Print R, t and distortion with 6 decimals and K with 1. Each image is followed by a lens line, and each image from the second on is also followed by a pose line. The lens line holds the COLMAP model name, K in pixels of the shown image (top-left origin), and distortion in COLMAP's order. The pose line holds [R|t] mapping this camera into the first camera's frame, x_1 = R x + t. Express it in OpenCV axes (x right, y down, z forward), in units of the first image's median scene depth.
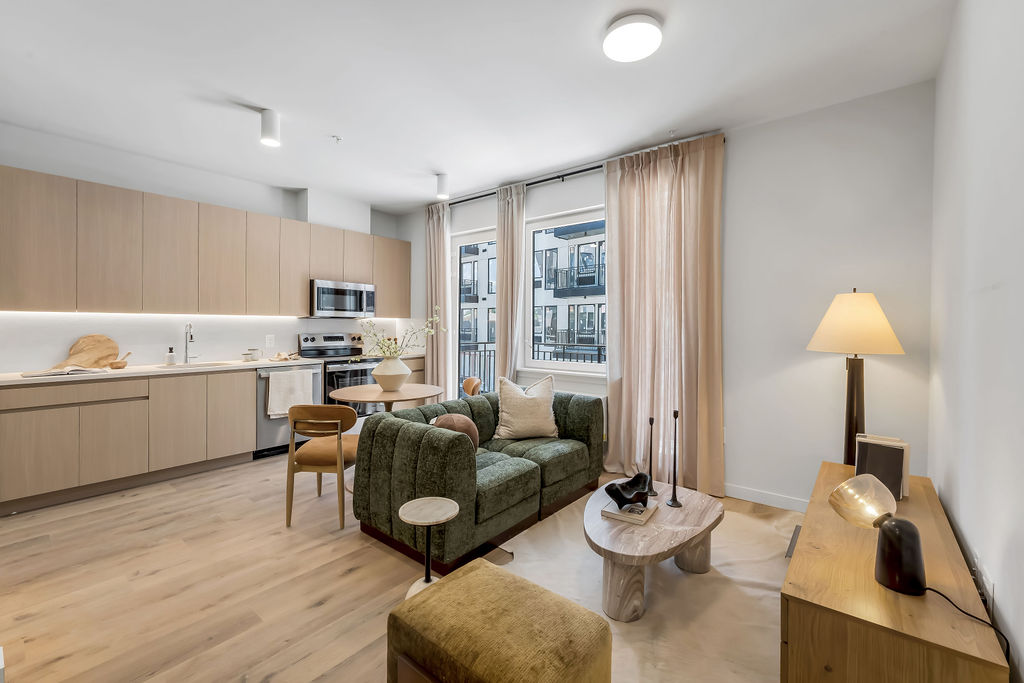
lens RADIAL K [[421.5, 0, 523.0], [0, 421.5, 325.3], [0, 0, 1]] dist [-0.003676, -0.001726]
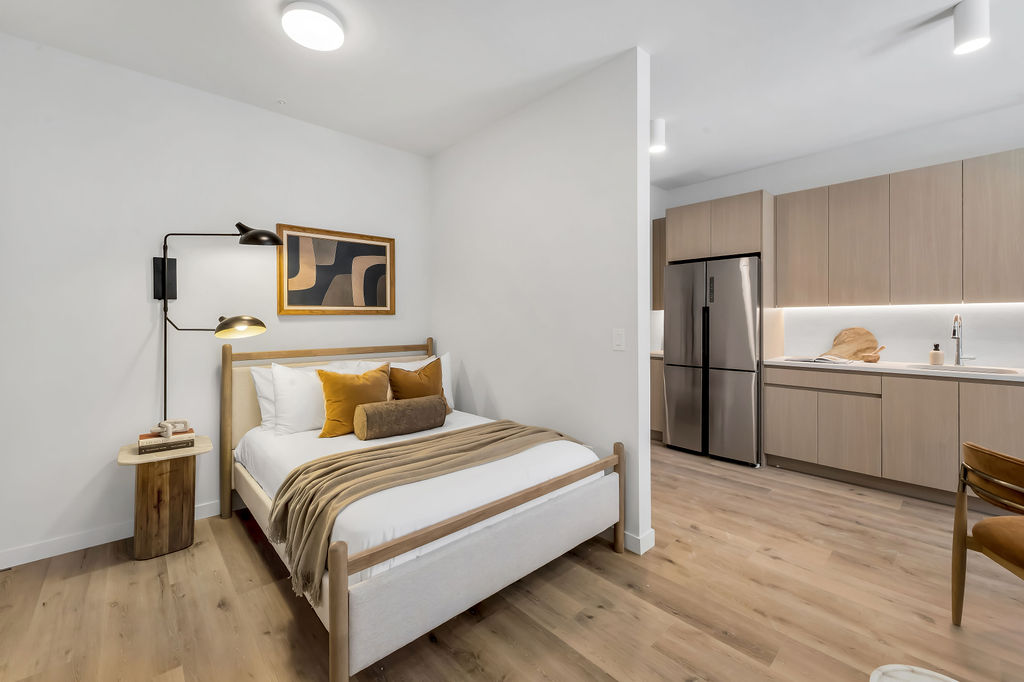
lens RADIAL K [[421.5, 0, 496.9], [0, 421.5, 319.1], [0, 0, 1]] dist [-0.003676, -0.001726]
pose [[-0.192190, -0.002103, -0.981356, 0.164730], [0.006341, 0.999974, -0.003385, -0.000786], [0.981337, -0.006873, -0.192171, 0.317927]]
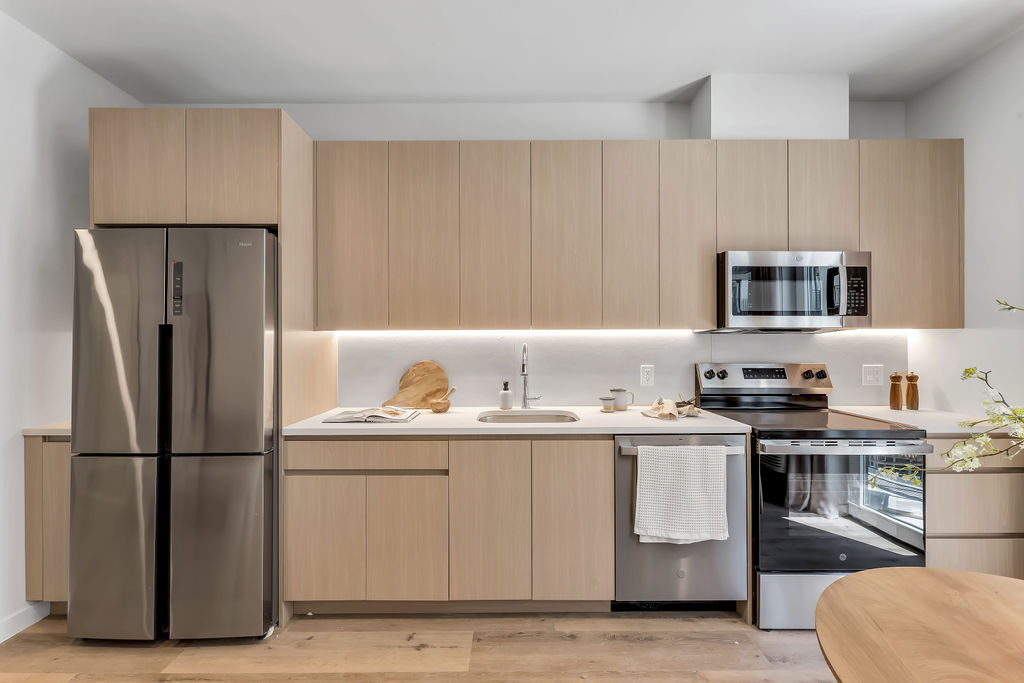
lens RADIAL K [[411.9, 0, 512.0], [0, 411.9, 342.4], [0, 0, 1]] dist [0.001695, 0.000353]
pose [[0.614317, -0.008304, -0.789015, -0.349776], [0.006345, 0.999964, -0.005584, -0.005746], [0.789034, -0.001576, 0.614348, 0.656940]]
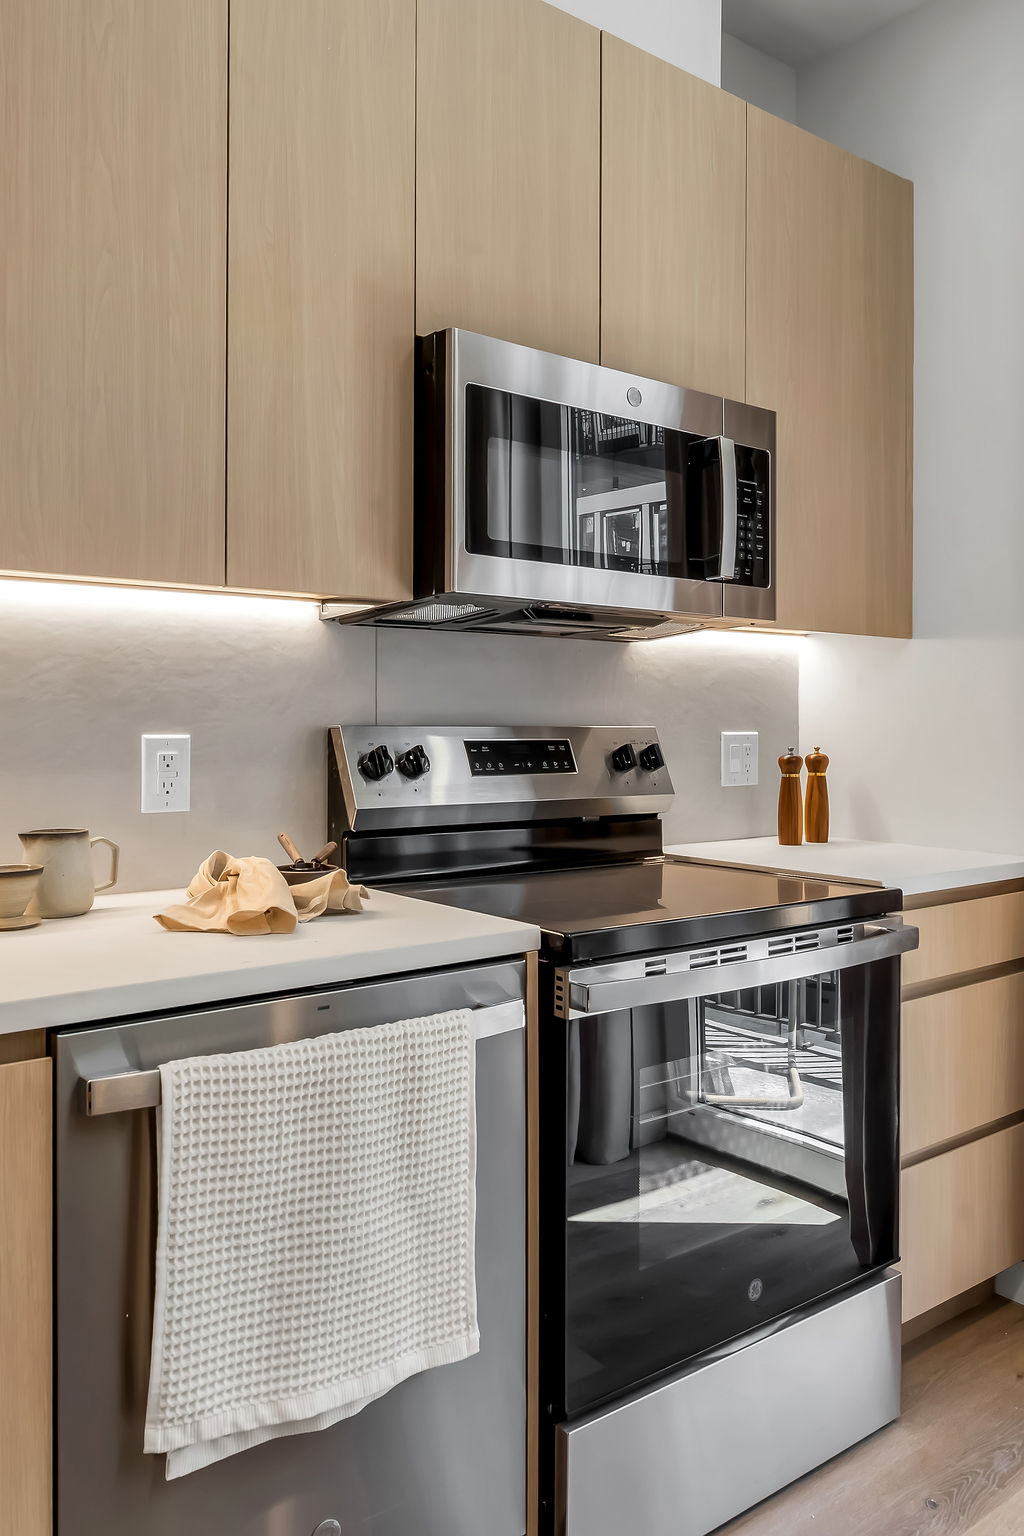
lens RADIAL K [[1171.0, 0, 501.1], [0, 1171.0, 721.6], [0, 0, 1]] dist [-0.003760, 0.005865]
pose [[0.966446, 0.000159, -0.256871, -0.482548], [0.000947, 0.999991, 0.004185, 0.022877], [0.256869, -0.004287, 0.966437, 0.801515]]
